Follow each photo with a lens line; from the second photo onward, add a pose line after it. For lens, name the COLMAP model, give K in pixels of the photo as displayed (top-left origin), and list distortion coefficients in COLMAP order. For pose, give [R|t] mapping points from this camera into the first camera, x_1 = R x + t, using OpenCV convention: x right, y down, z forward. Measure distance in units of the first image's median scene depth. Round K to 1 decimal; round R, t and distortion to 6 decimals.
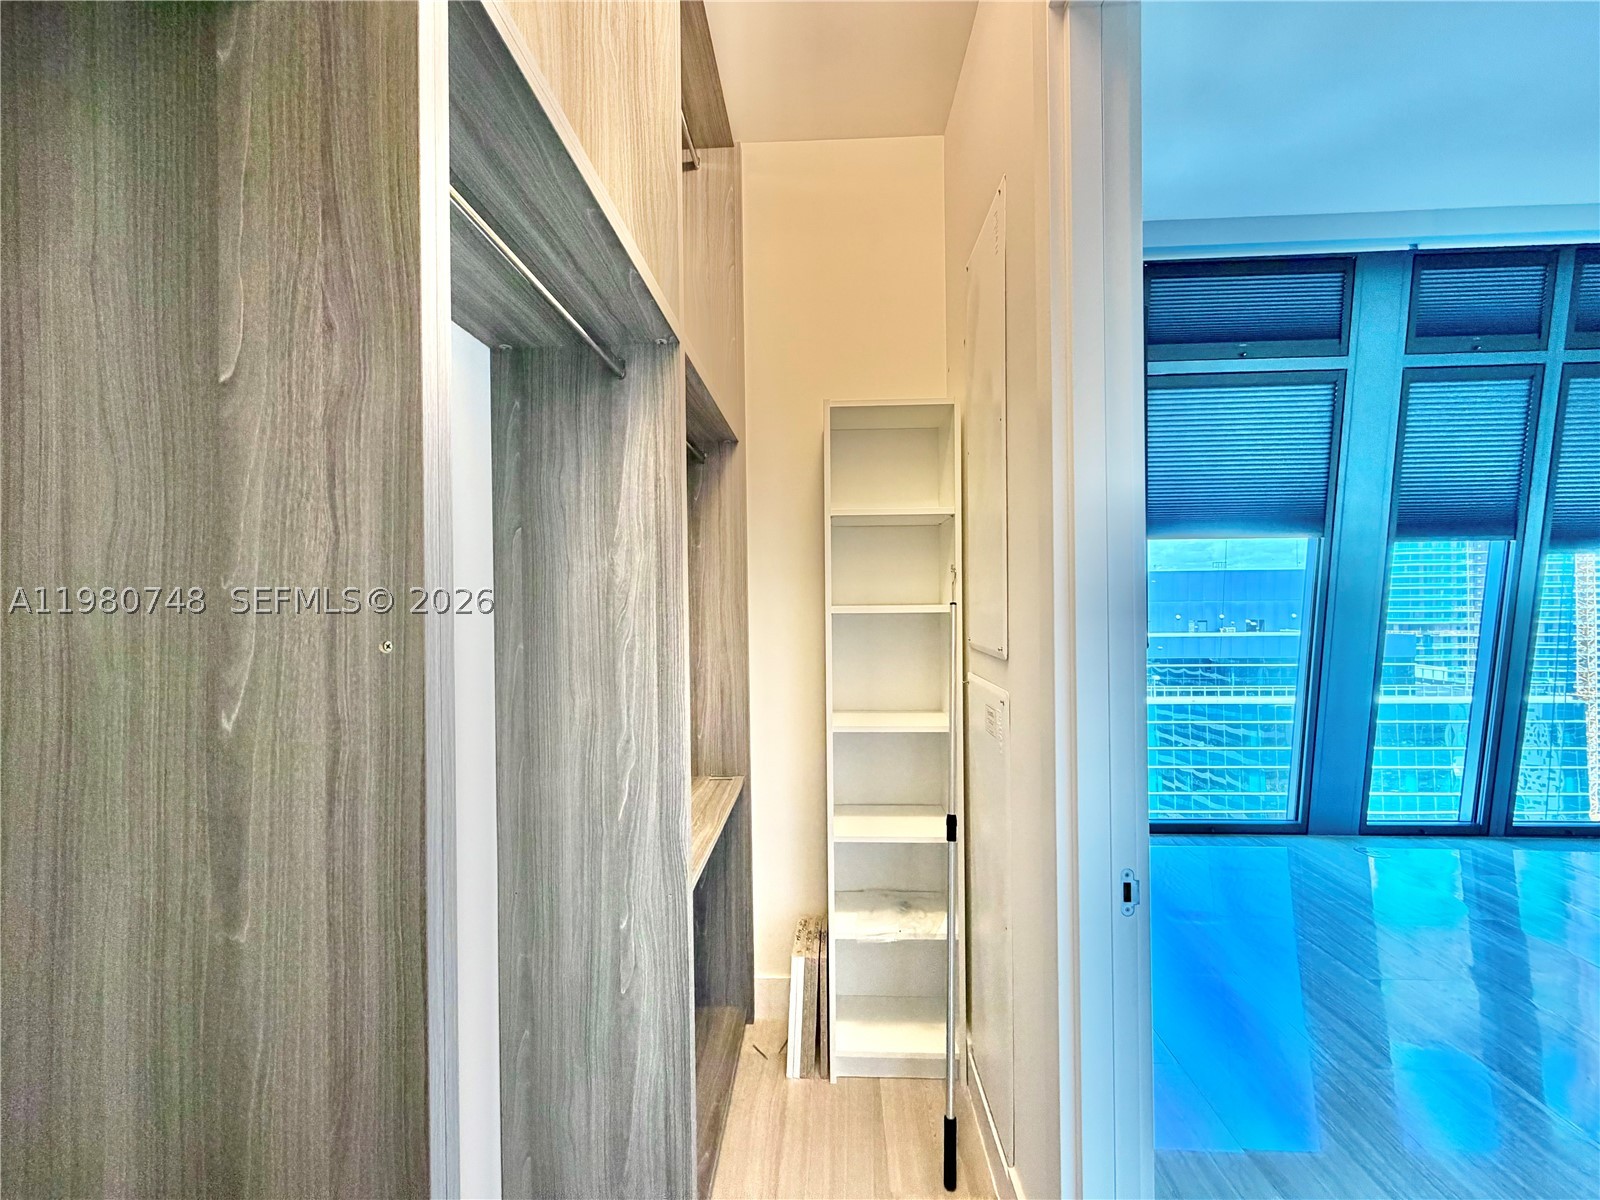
lens RADIAL K [[596.0, 0, 801.0], [0, 596.0, 595.9], [0, 0, 1]] dist [-0.000612, 0.000017]
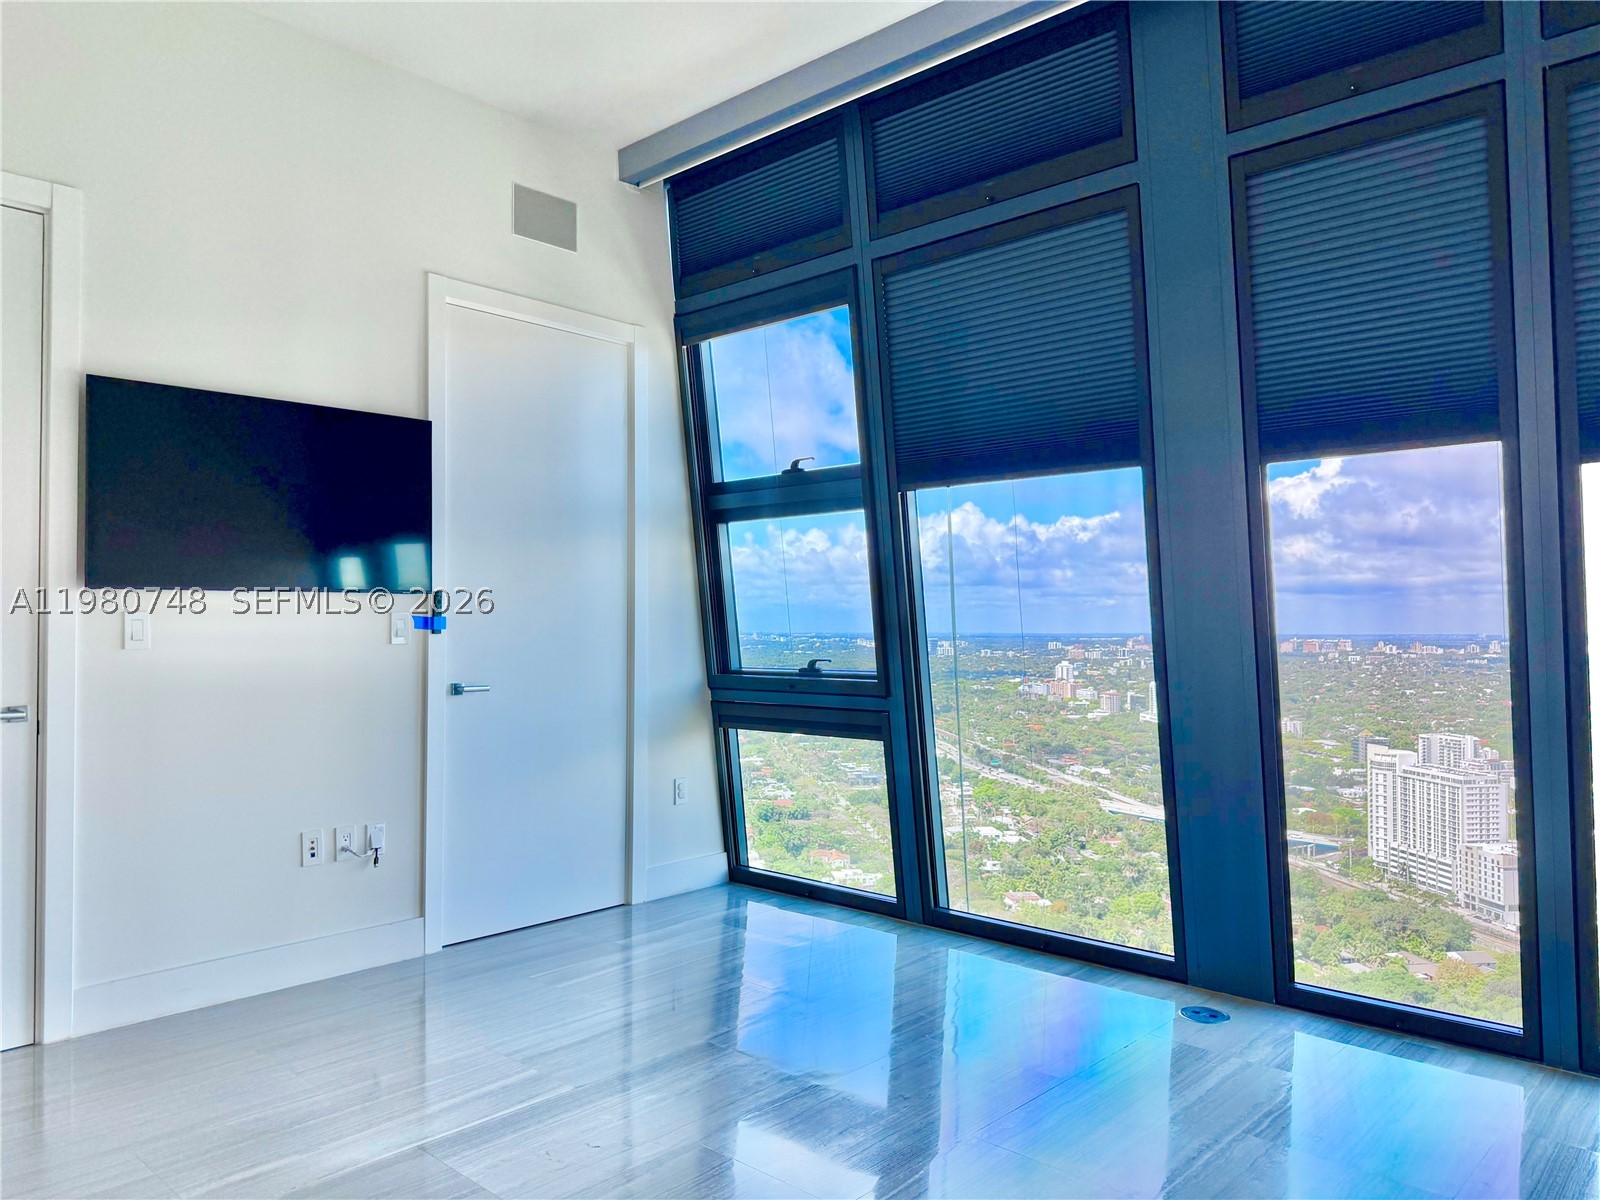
lens RADIAL K [[1129.8, 0, 783.8], [0, 1129.8, 604.1], [0, 0, 1]] dist [0.039714, -0.043055]
pose [[0.757784, -0.000969, -0.652504, 1.398781], [-0.004252, 0.999970, -0.006424, 0.050033], [0.652491, 0.007642, 0.757758, -0.091562]]
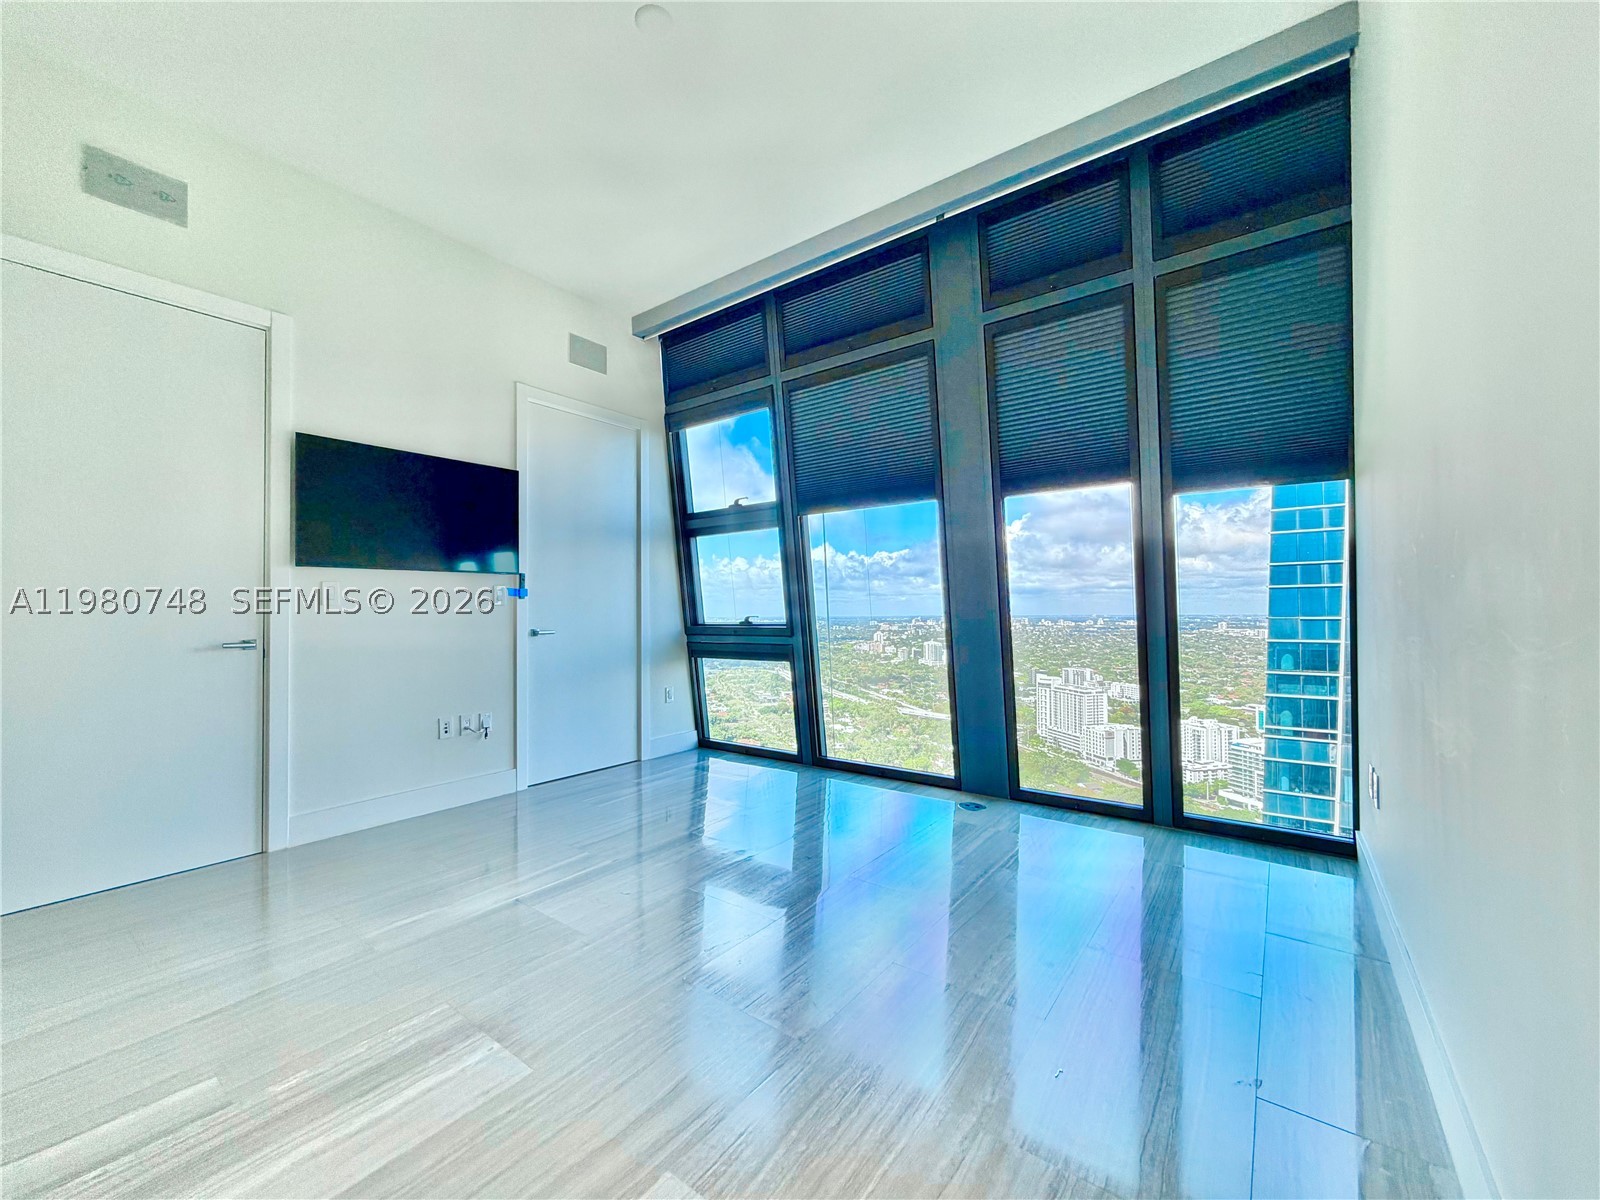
lens RADIAL K [[637.4, 0, 789.3], [0, 637.4, 601.6], [0, 0, 1]] dist [0.000749, -0.000196]
pose [[0.822076, -0.004209, -0.569362, 1.356255], [0.001133, 0.999983, -0.005758, 0.090898], [0.569377, 0.004089, 0.822067, -0.073155]]
